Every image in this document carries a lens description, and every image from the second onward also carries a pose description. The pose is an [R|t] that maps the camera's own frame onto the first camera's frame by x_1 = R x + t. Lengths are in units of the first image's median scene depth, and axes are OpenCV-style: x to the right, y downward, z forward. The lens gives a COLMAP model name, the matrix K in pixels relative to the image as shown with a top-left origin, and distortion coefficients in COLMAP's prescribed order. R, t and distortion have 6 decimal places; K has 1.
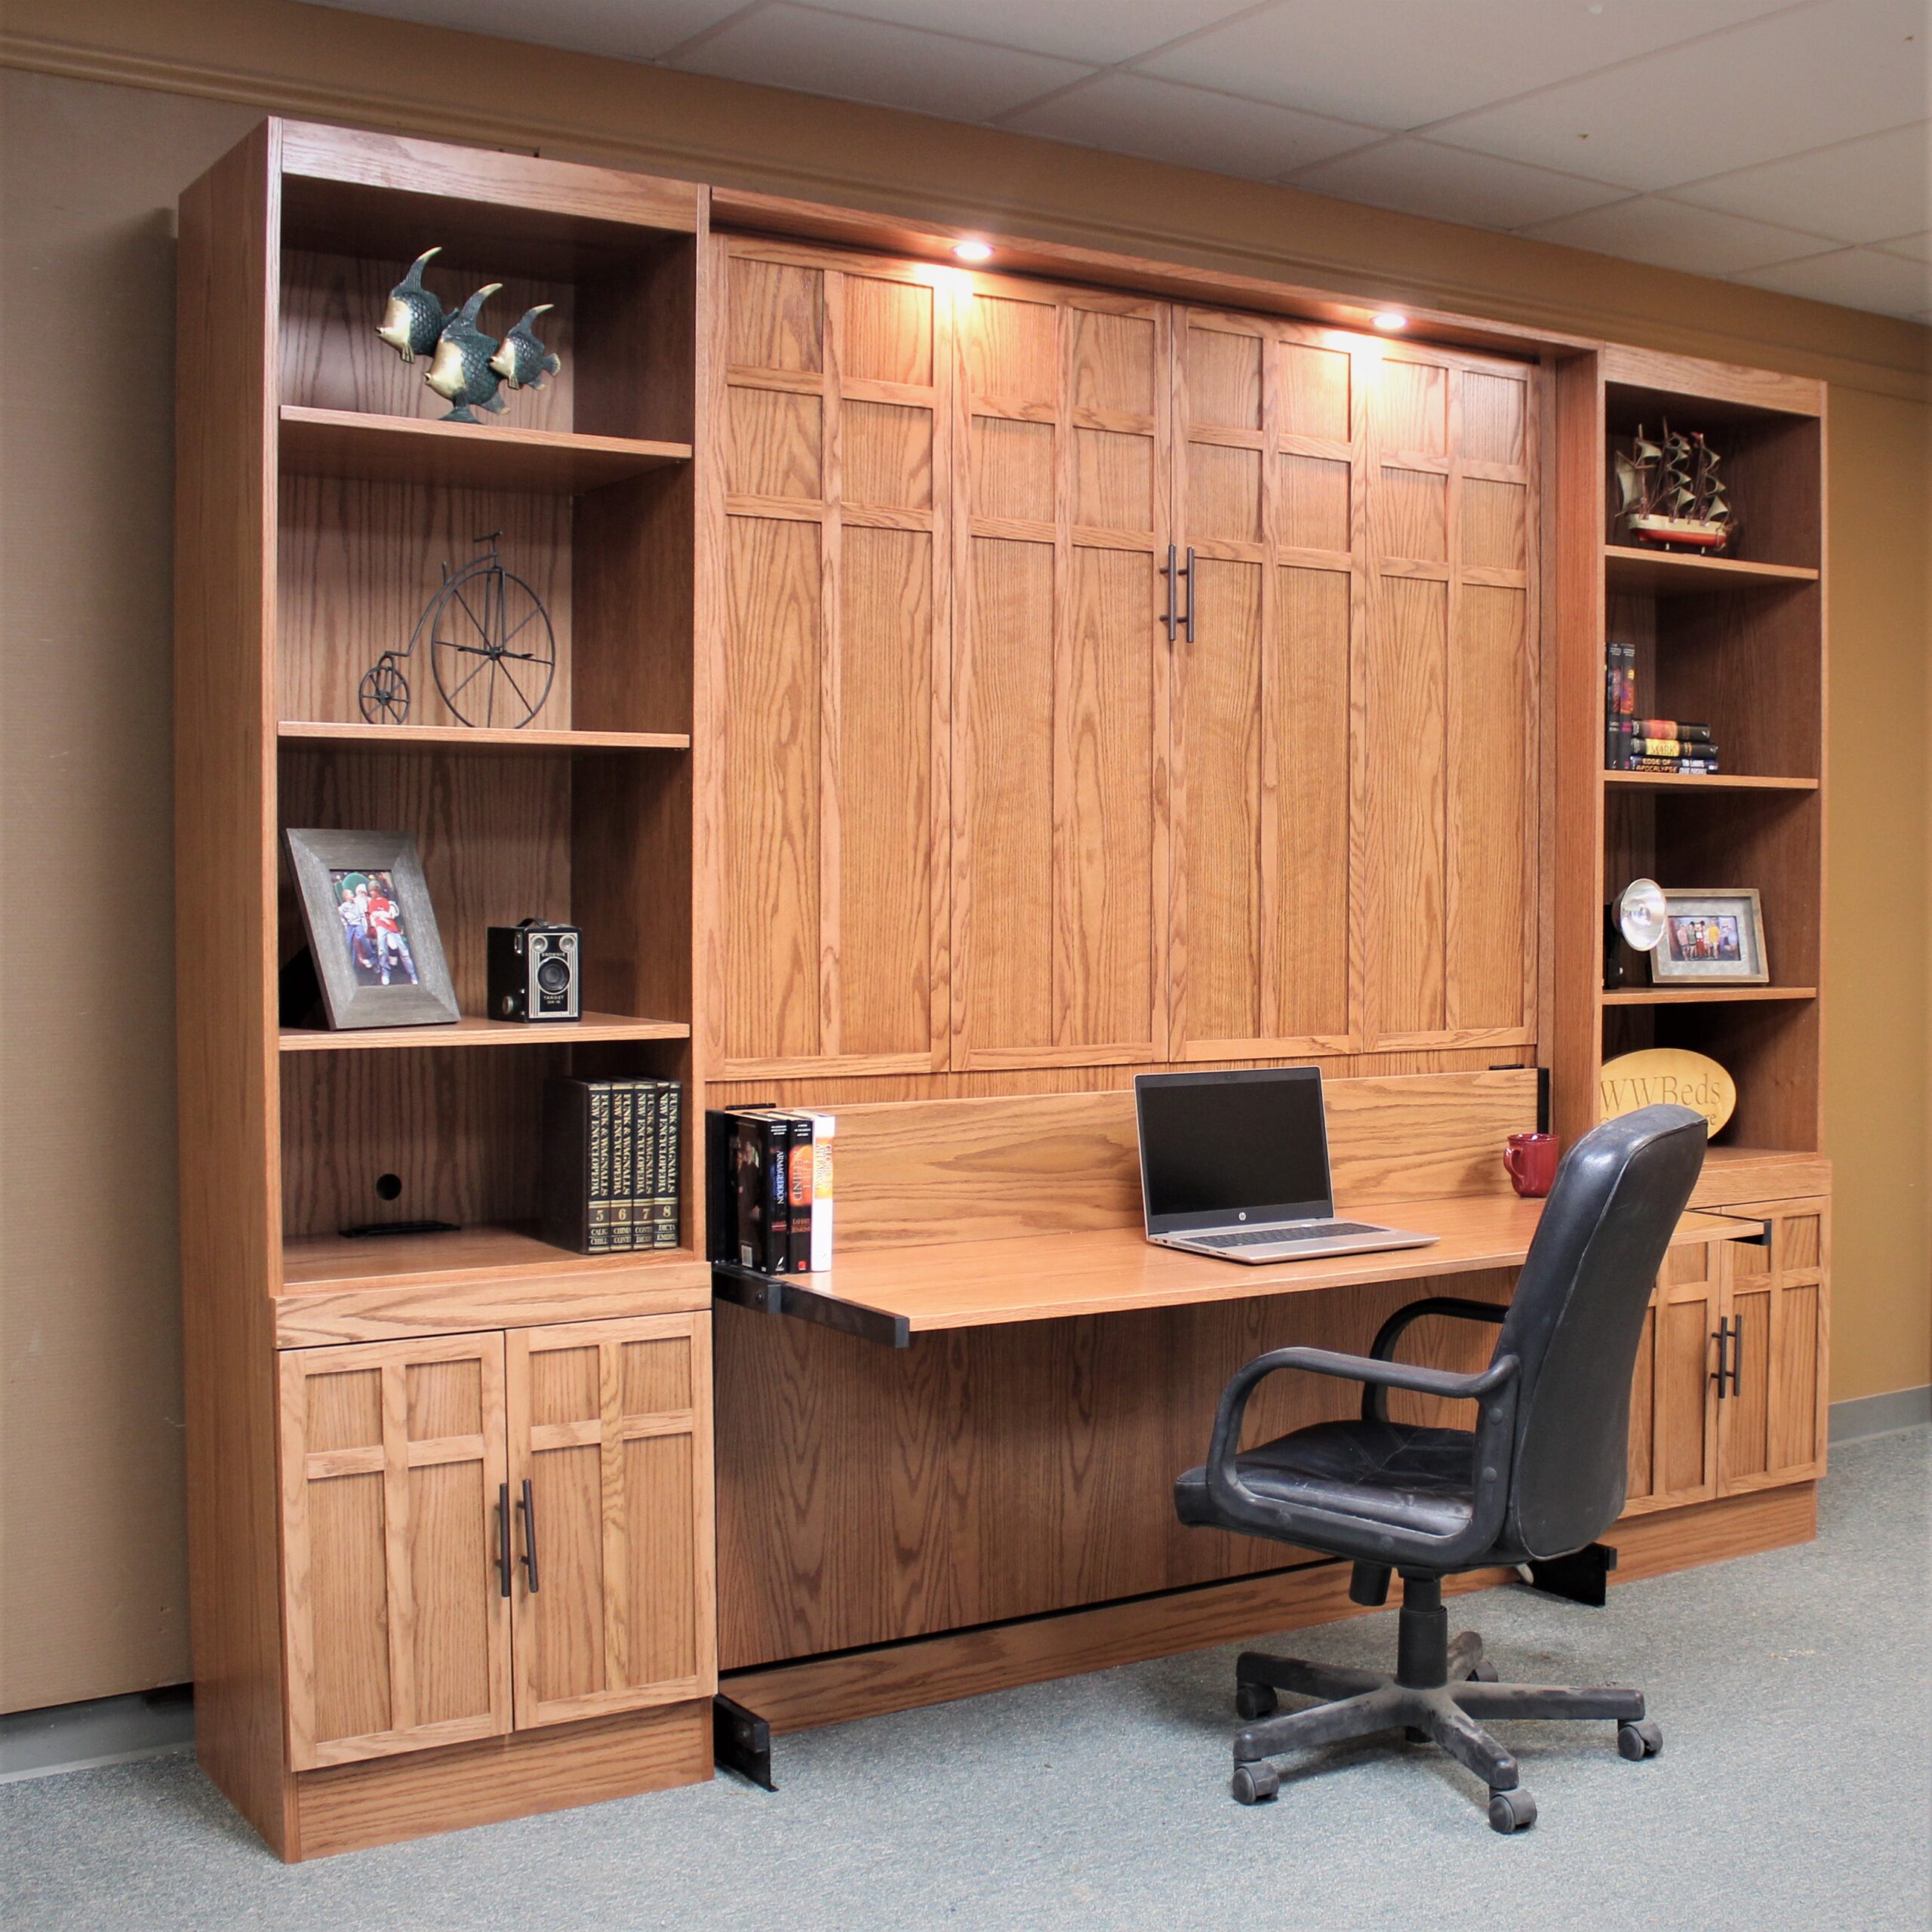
lens RADIAL K [[2609.3, 0, 1225.4], [0, 2609.3, 972.5], [0, 0, 1]] dist [-0.148015, 0.105495]
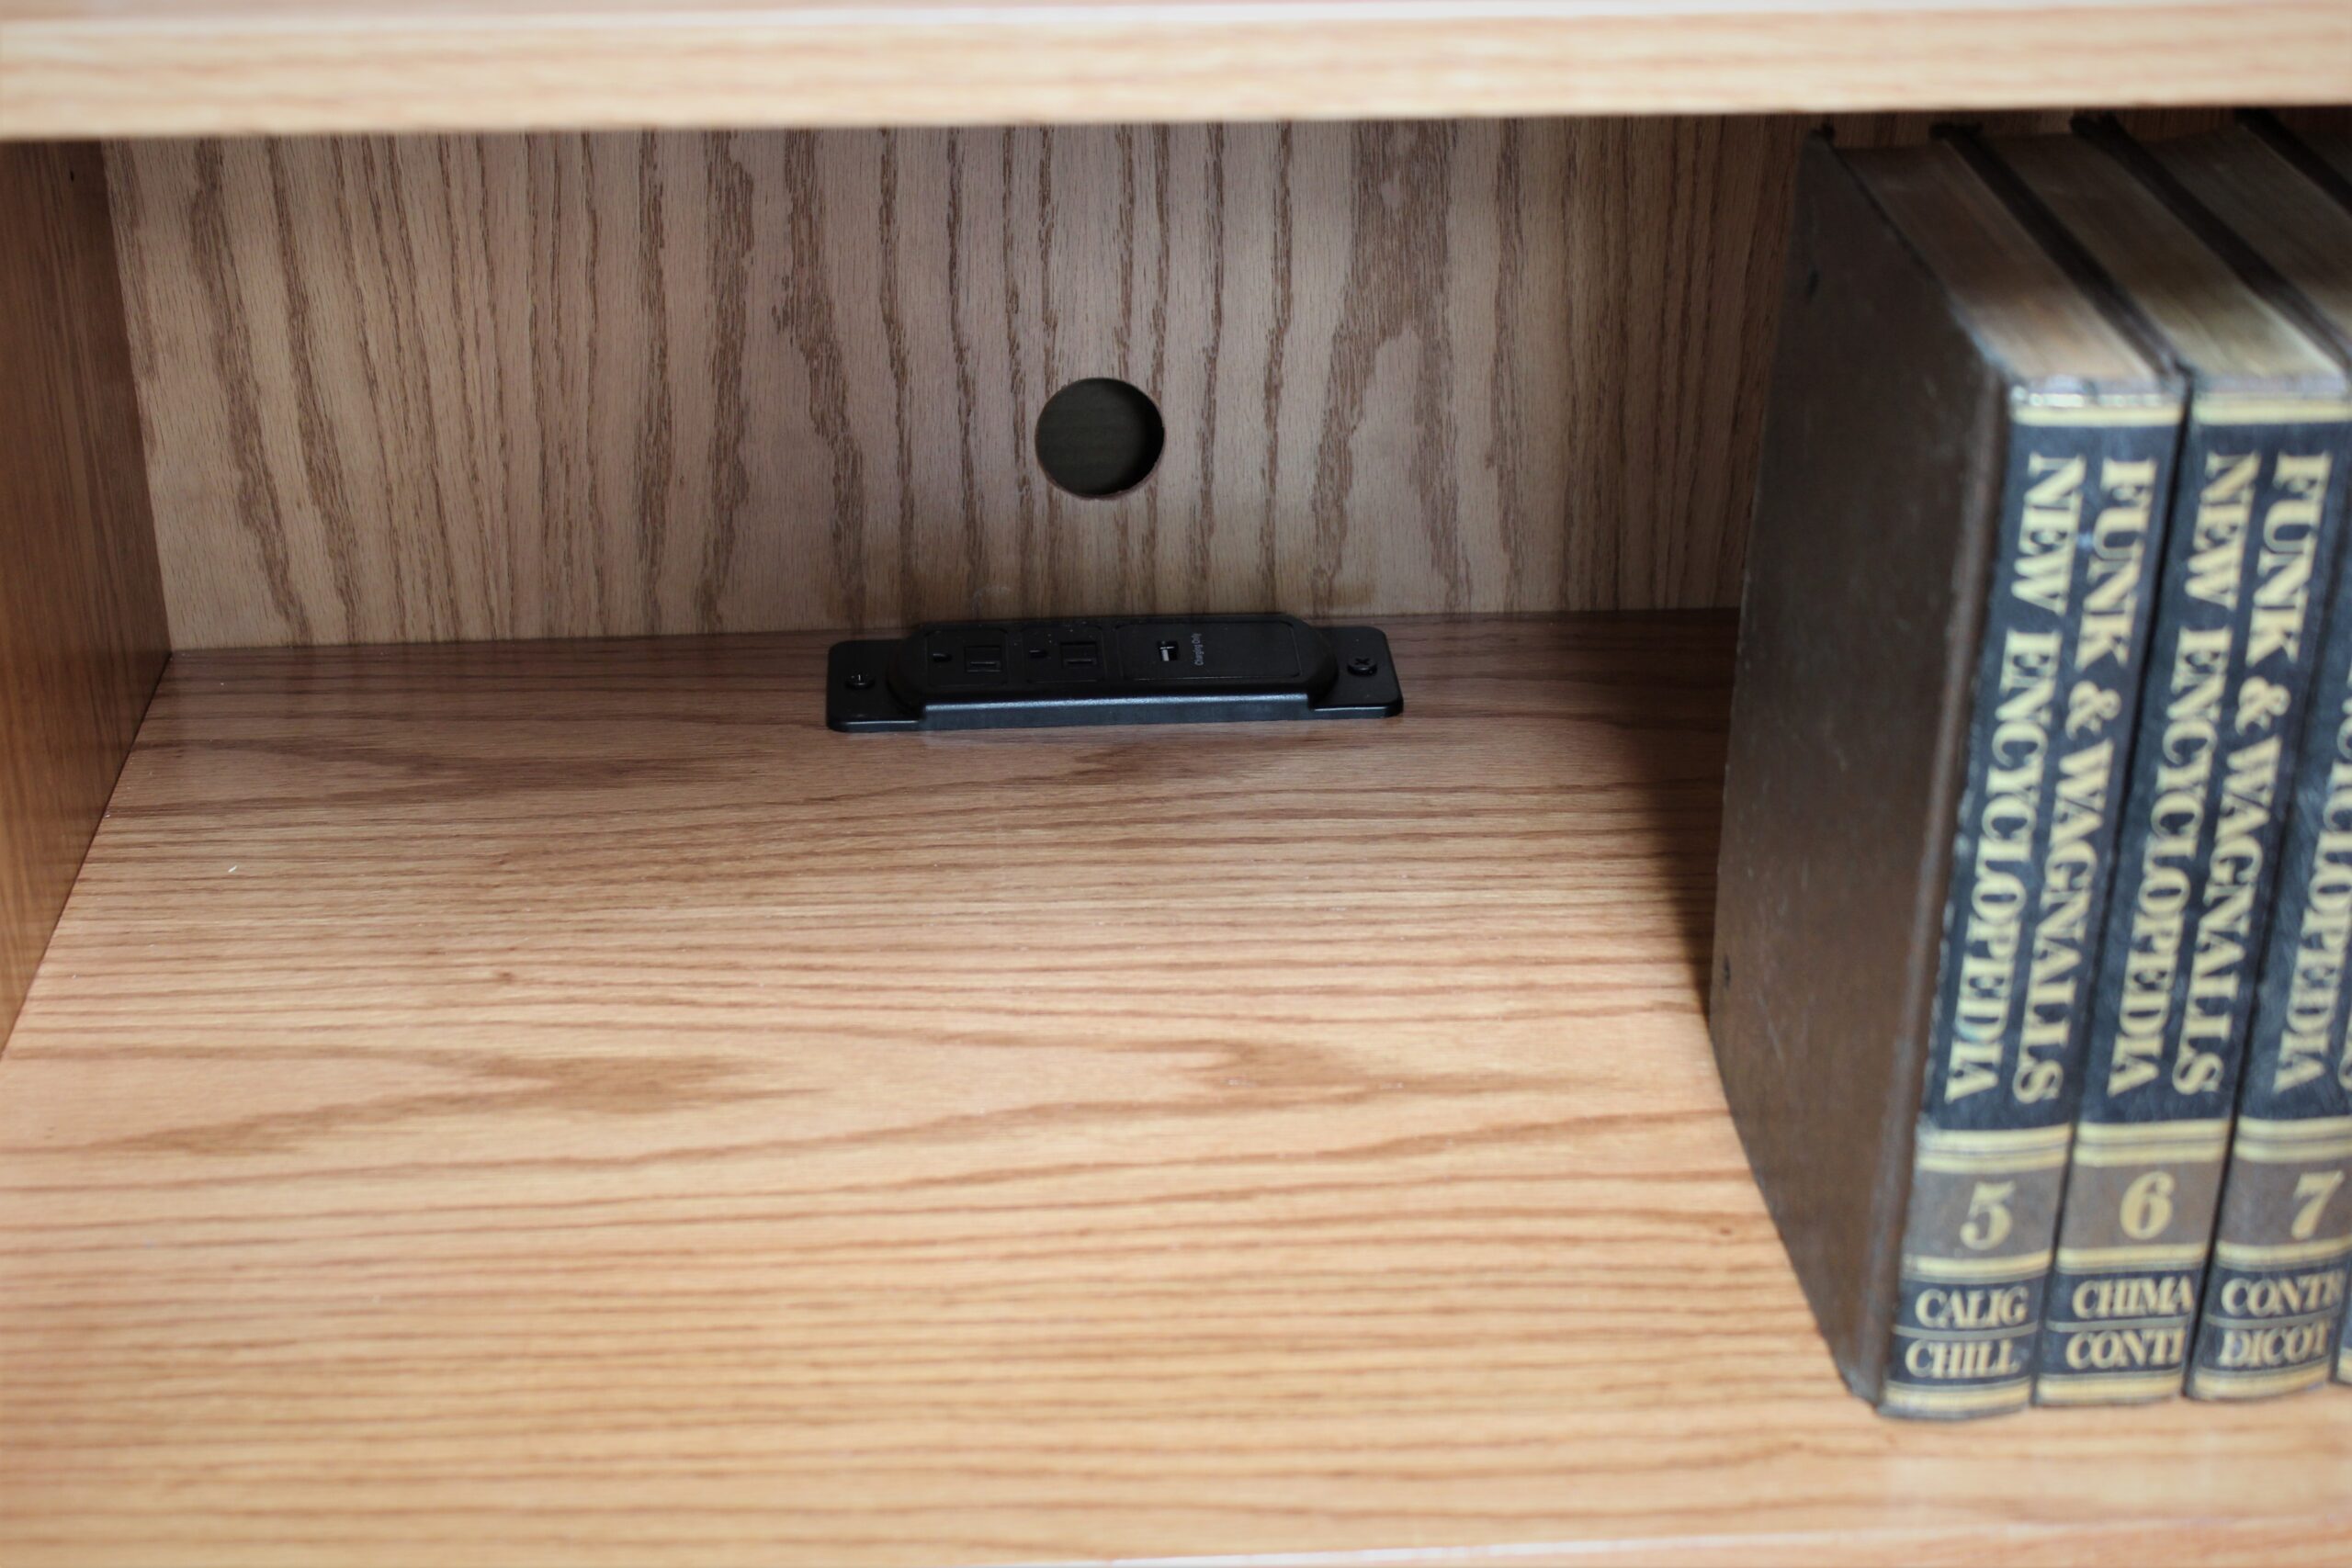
lens RADIAL K [[3692.2, 0, 1176.0], [0, 3692.2, 784.0], [0, 0, 1]] dist [-0.004330, -0.038401]
pose [[0.845742, 0.243782, -0.474647, -0.175751], [-0.018515, 0.902405, 0.430490, -0.017973], [0.533270, -0.355296, 0.767716, 0.772545]]
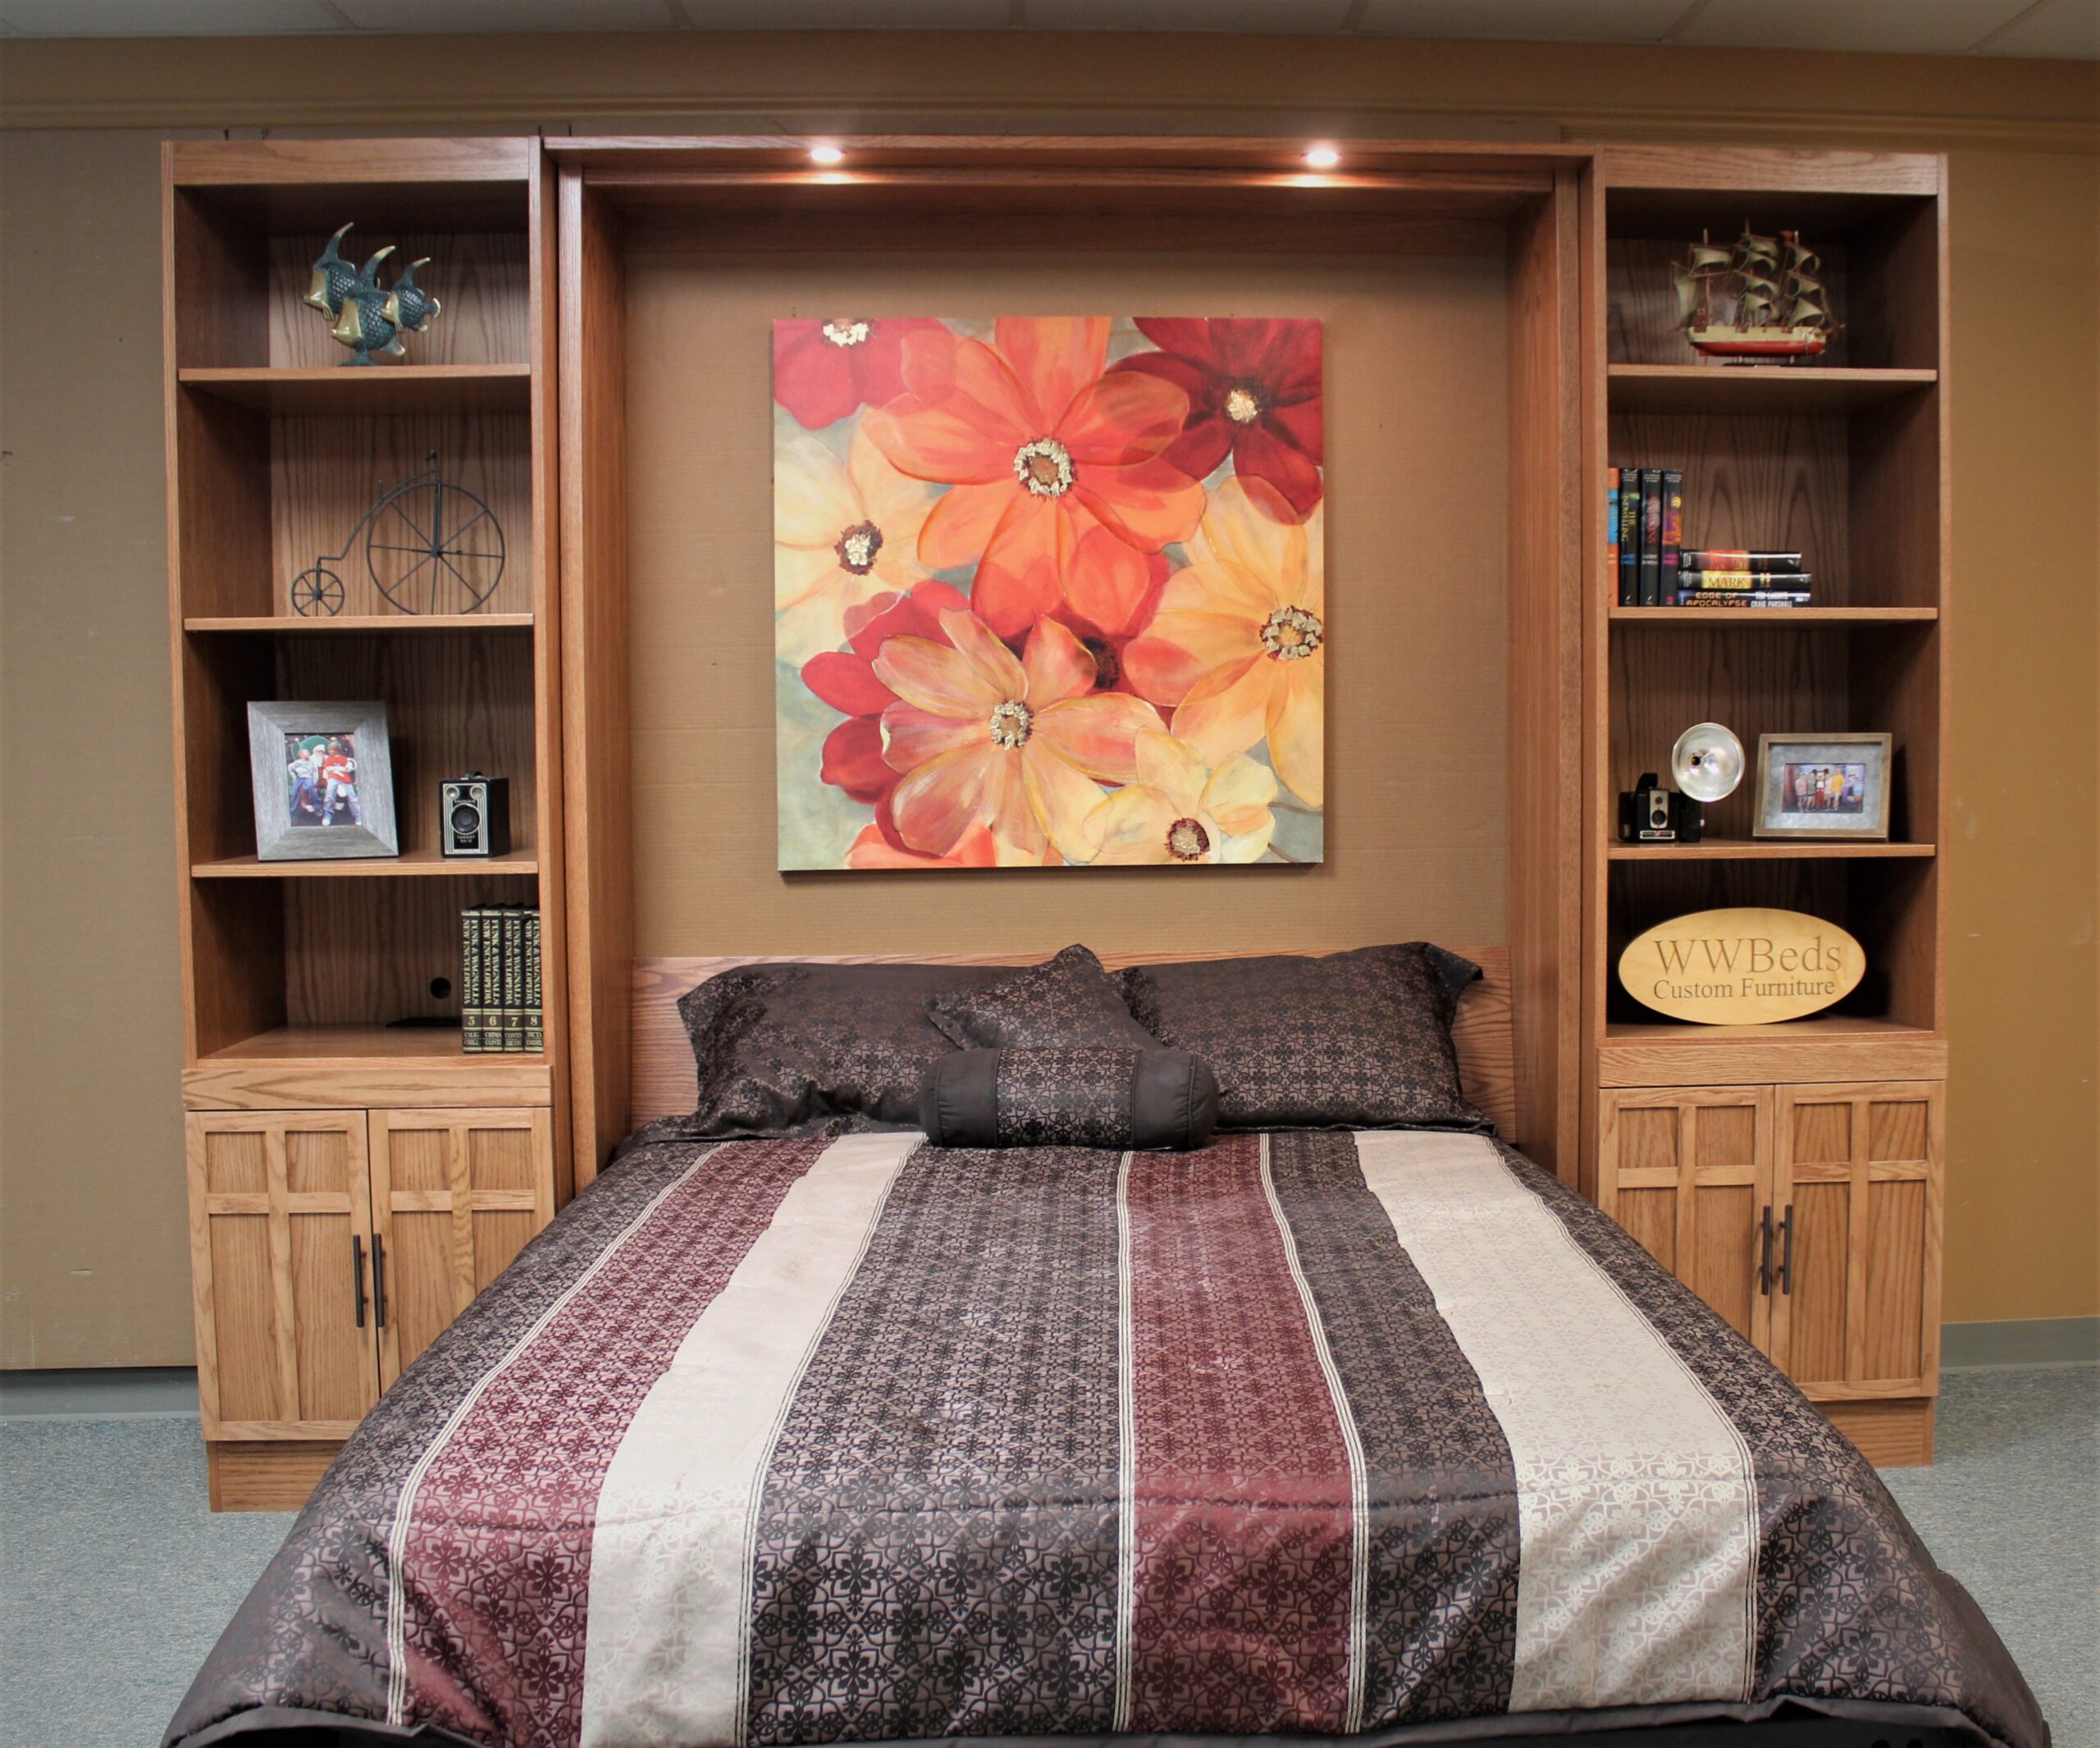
lens RADIAL K [[2254.8, 0, 1178.7], [0, 2254.8, 864.7], [0, 0, 1]] dist [-0.157592, 0.144674]
pose [[0.843897, 0.022749, -0.536023, 0.546309], [-0.007712, 0.999512, 0.030277, -0.010841], [0.536450, -0.021417, 0.843660, 0.294063]]
